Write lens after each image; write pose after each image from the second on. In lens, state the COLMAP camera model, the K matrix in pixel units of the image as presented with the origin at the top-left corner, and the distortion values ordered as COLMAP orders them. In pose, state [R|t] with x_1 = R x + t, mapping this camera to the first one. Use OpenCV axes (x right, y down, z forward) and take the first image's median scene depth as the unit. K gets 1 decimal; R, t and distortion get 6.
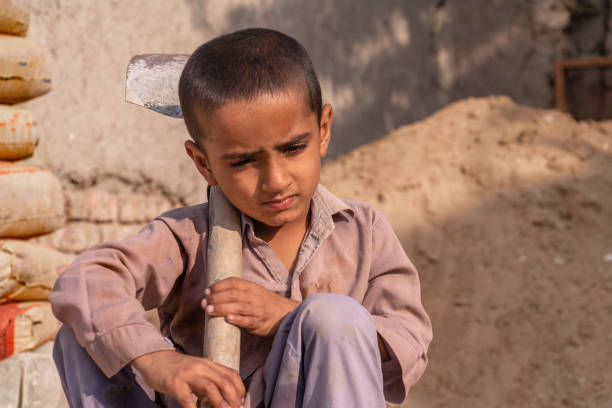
lens RADIAL K [[1025.4, 0, 306.0], [0, 1025.4, 204.0], [0, 0, 1]] dist [0.003411, 0.043645]
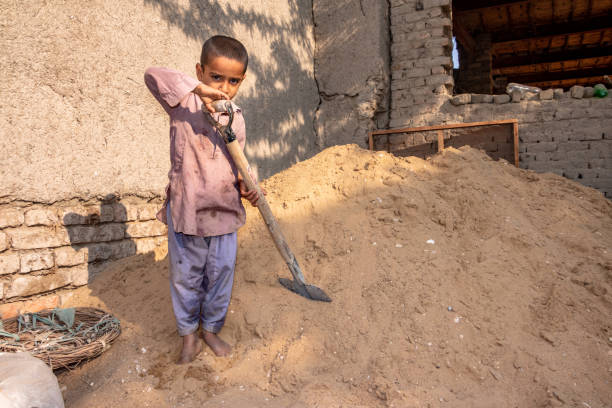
lens RADIAL K [[1478.8, 0, 306.0], [0, 1478.8, 204.0], [0, 0, 1]] dist [0.007671, 0.186590]
pose [[0.992032, -0.029637, 0.122450, -0.188657], [0.035409, 0.998349, -0.045235, 0.102824], [-0.120907, 0.049210, 0.991443, -1.385564]]
